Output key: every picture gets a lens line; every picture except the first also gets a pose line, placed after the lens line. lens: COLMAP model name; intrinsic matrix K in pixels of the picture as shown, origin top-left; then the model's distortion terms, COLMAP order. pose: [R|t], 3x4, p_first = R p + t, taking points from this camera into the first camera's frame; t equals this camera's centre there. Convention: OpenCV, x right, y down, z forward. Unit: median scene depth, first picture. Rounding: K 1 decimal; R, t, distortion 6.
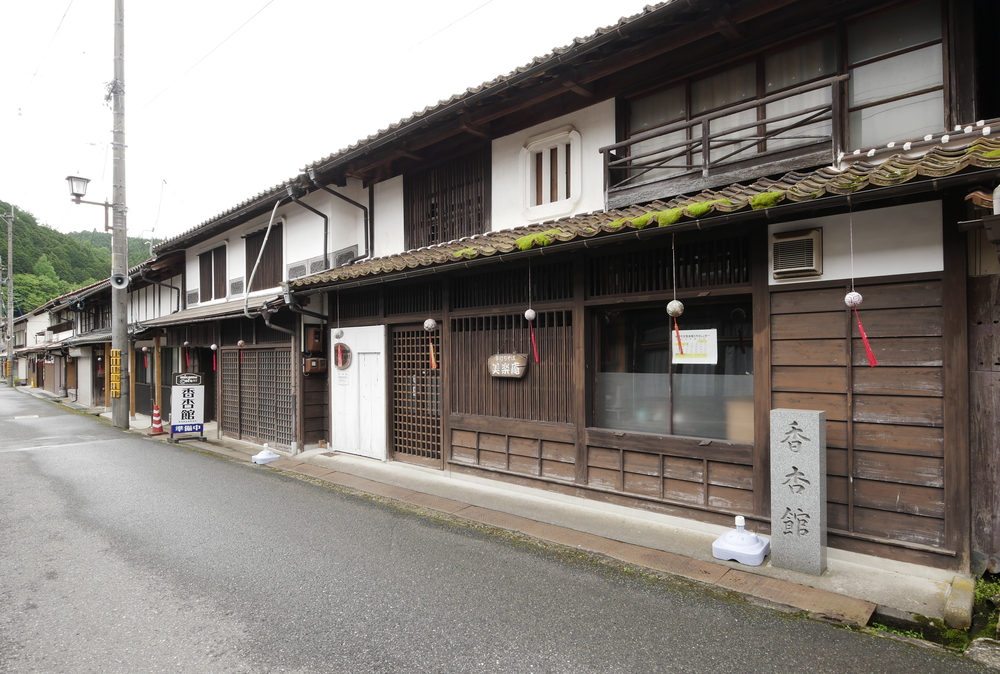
lens RADIAL K [[627.6, 0, 500.0], [0, 627.6, 337.0], [0, 0, 1]] dist [-0.003287, -0.000711]
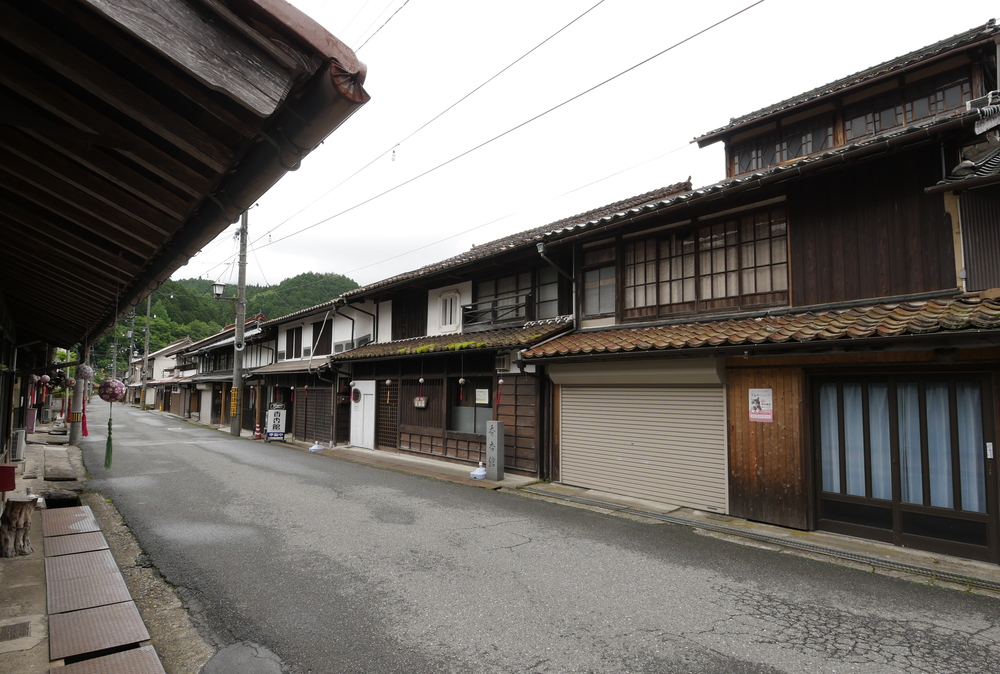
lens RADIAL K [[600.9, 0, 500.0], [0, 600.9, 337.0], [0, 0, 1]] dist [-0.003452, -0.000491]
pose [[0.994795, 0.013989, -0.100928, 0.326708], [-0.020462, 0.997779, -0.063389, -0.035895], [0.099817, 0.065124, 0.992872, -0.699950]]
